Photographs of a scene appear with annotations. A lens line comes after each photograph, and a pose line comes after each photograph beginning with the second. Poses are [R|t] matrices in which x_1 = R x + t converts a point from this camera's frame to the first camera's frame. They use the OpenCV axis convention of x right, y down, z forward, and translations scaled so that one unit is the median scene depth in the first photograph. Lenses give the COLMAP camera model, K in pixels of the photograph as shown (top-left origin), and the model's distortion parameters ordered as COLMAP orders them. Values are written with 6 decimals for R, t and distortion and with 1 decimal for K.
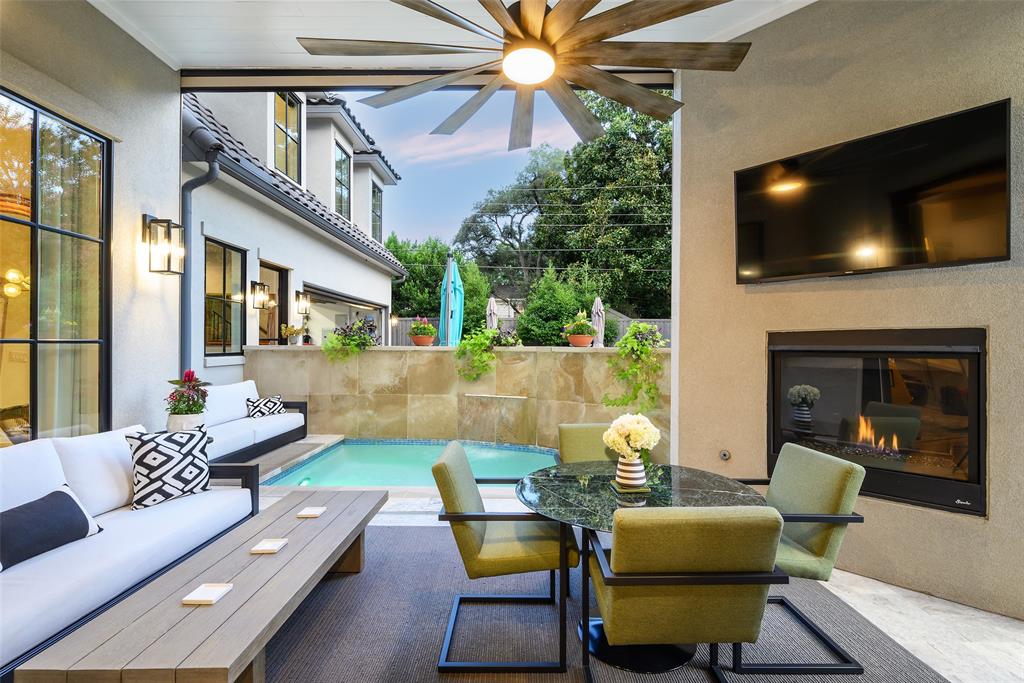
lens RADIAL K [[560.7, 0, 514.3], [0, 560.7, 345.8], [0, 0, 1]] dist [-0.000204, -0.000193]
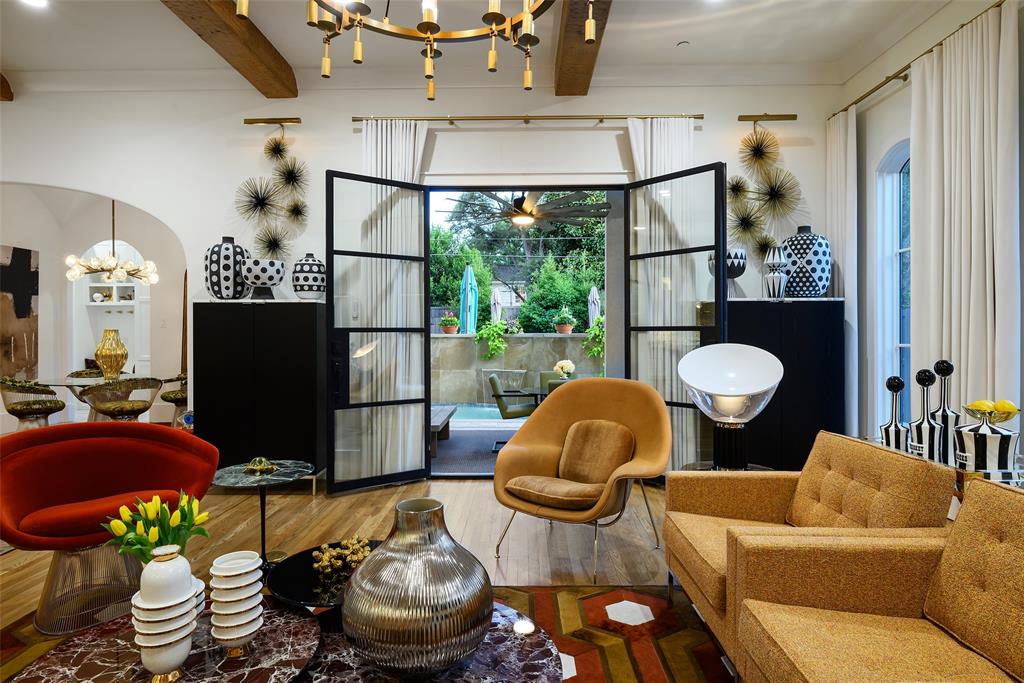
lens RADIAL K [[574.3, 0, 512.6], [0, 574.3, 337.9], [0, 0, 1]] dist [0.000065, 0.000000]
pose [[0.999897, -0.012406, -0.007238, -0.001557], [0.012481, 0.999868, 0.010406, -0.003420], [0.007108, -0.010495, 0.999920, -0.379294]]
